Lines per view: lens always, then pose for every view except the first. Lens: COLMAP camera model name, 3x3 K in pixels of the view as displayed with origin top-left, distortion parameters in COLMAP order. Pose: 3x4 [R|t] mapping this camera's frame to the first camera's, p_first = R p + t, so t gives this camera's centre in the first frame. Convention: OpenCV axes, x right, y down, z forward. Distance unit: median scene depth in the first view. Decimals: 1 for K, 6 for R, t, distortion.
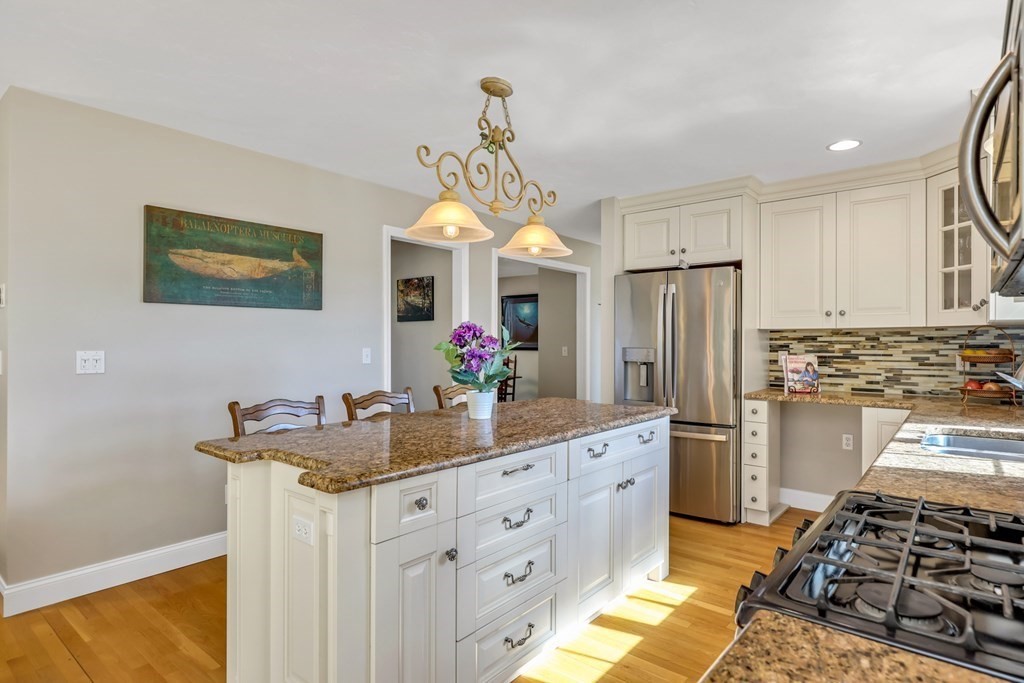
lens RADIAL K [[536.3, 0, 517.7], [0, 536.3, 344.5], [0, 0, 1]] dist [-0.002000, -0.000521]
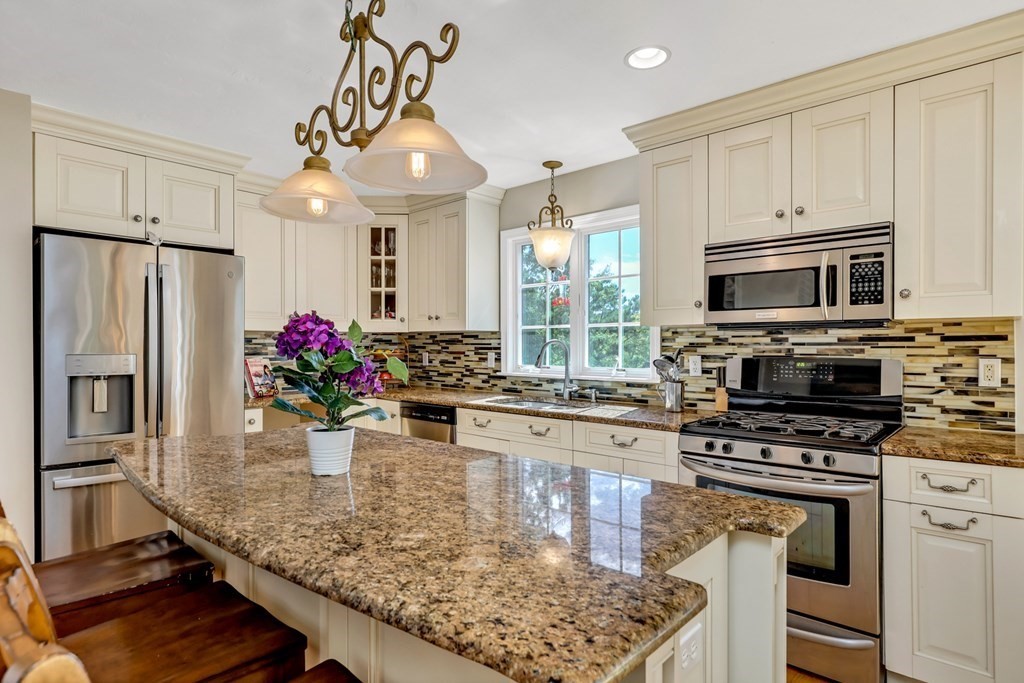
lens RADIAL K [[536.3, 0, 517.7], [0, 536.3, 344.5], [0, 0, 1]] dist [-0.002000, -0.000521]
pose [[0.041304, -0.002793, 0.999143, -0.439278], [0.004863, 0.999985, 0.002594, -0.004947], [-0.999135, 0.004752, 0.041317, 0.519206]]
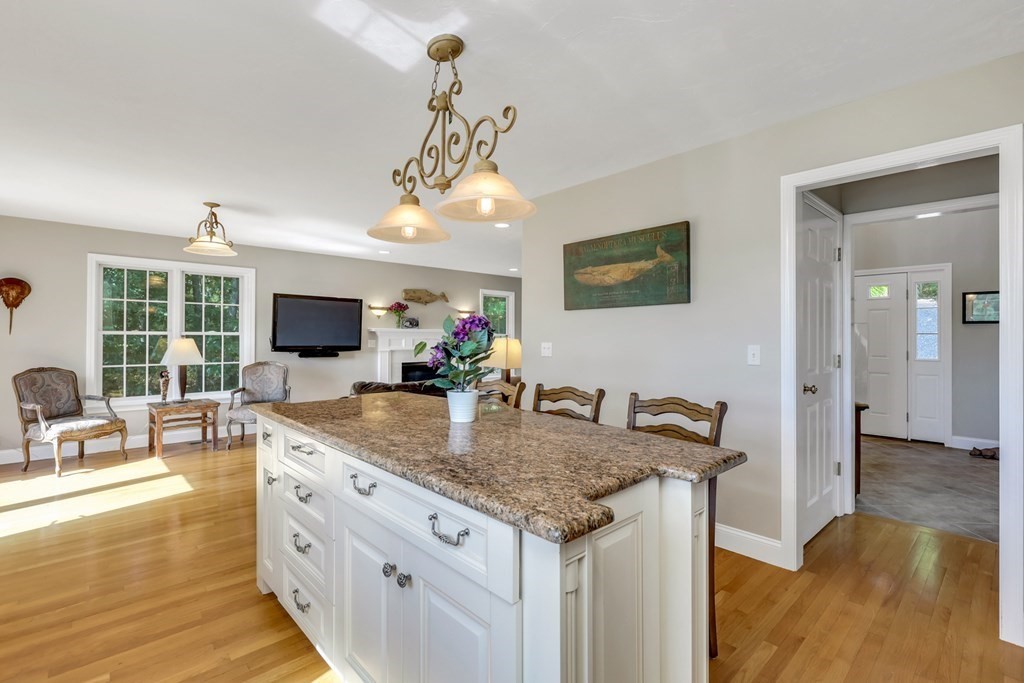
lens RADIAL K [[471.8, 0, 525.5], [0, 471.8, 335.0], [0, 0, 1]] dist [-0.001474, -0.000193]
pose [[-0.115590, -0.007668, -0.993267, 0.466176], [-0.008133, 0.999944, -0.006773, -0.000608], [0.993264, 0.007296, -0.115646, 0.798093]]
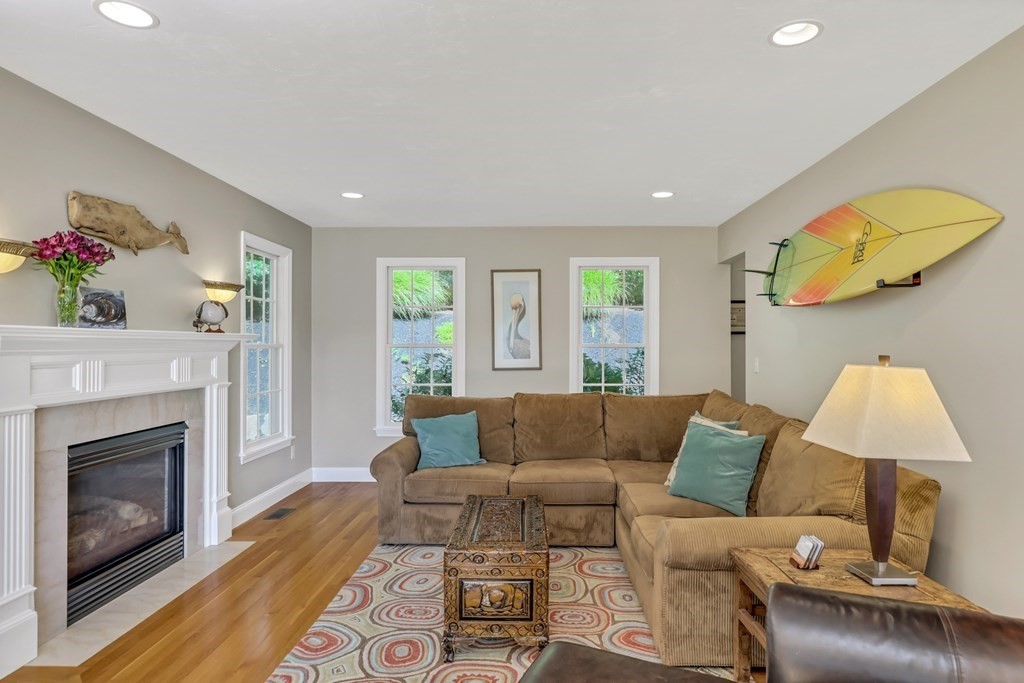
lens RADIAL K [[588.9, 0, 528.9], [0, 588.9, 342.1], [0, 0, 1]] dist [-0.001257, 0.000082]
pose [[0.618956, -0.004845, -0.785411, -0.566504], [-0.003911, 0.999950, -0.009250, -0.014321], [0.785416, 0.008797, 0.618906, 0.030776]]
